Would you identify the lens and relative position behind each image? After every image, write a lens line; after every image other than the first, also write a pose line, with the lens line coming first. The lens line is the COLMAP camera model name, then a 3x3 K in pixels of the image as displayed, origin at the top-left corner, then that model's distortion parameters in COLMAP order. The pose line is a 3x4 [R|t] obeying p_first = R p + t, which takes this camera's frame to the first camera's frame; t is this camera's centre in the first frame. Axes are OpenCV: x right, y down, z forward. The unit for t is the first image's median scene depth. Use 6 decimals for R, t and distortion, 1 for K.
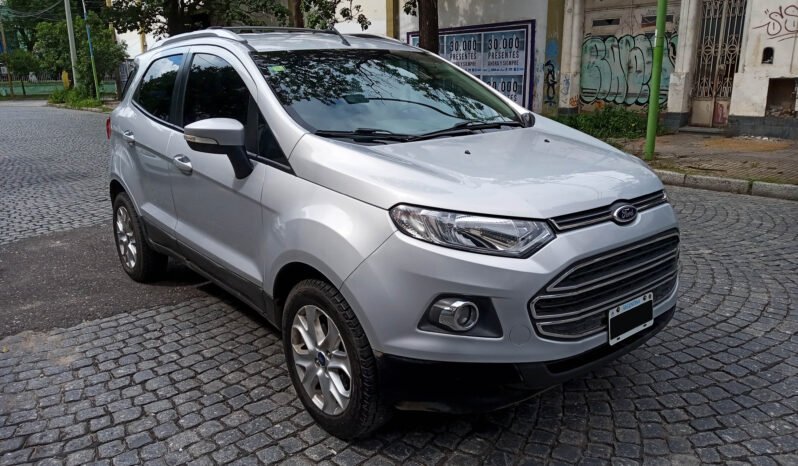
lens RADIAL K [[636.7, 0, 399.0], [0, 636.7, 211.1], [0, 0, 1]] dist [0.012829, -0.002982]
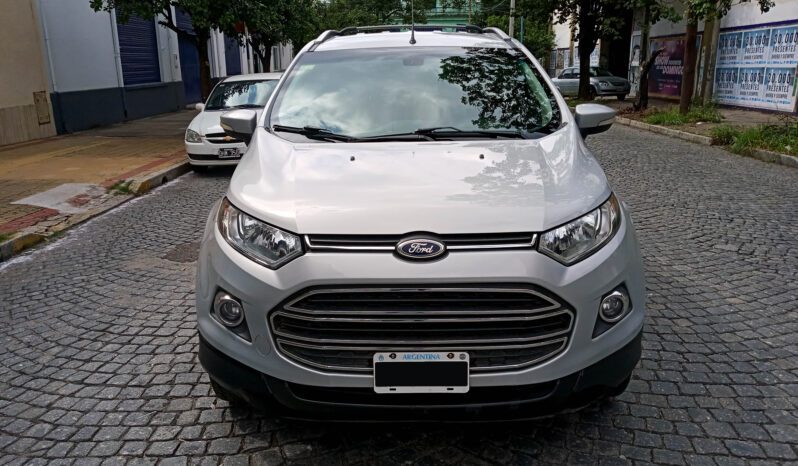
lens RADIAL K [[636.7, 0, 399.0], [0, 636.7, 211.1], [0, 0, 1]] dist [0.012829, -0.002982]
pose [[0.760036, 0.153351, -0.631529, 0.798616], [-0.141865, 0.987475, 0.069051, -0.092127], [0.634208, 0.037110, 0.772271, 0.308432]]
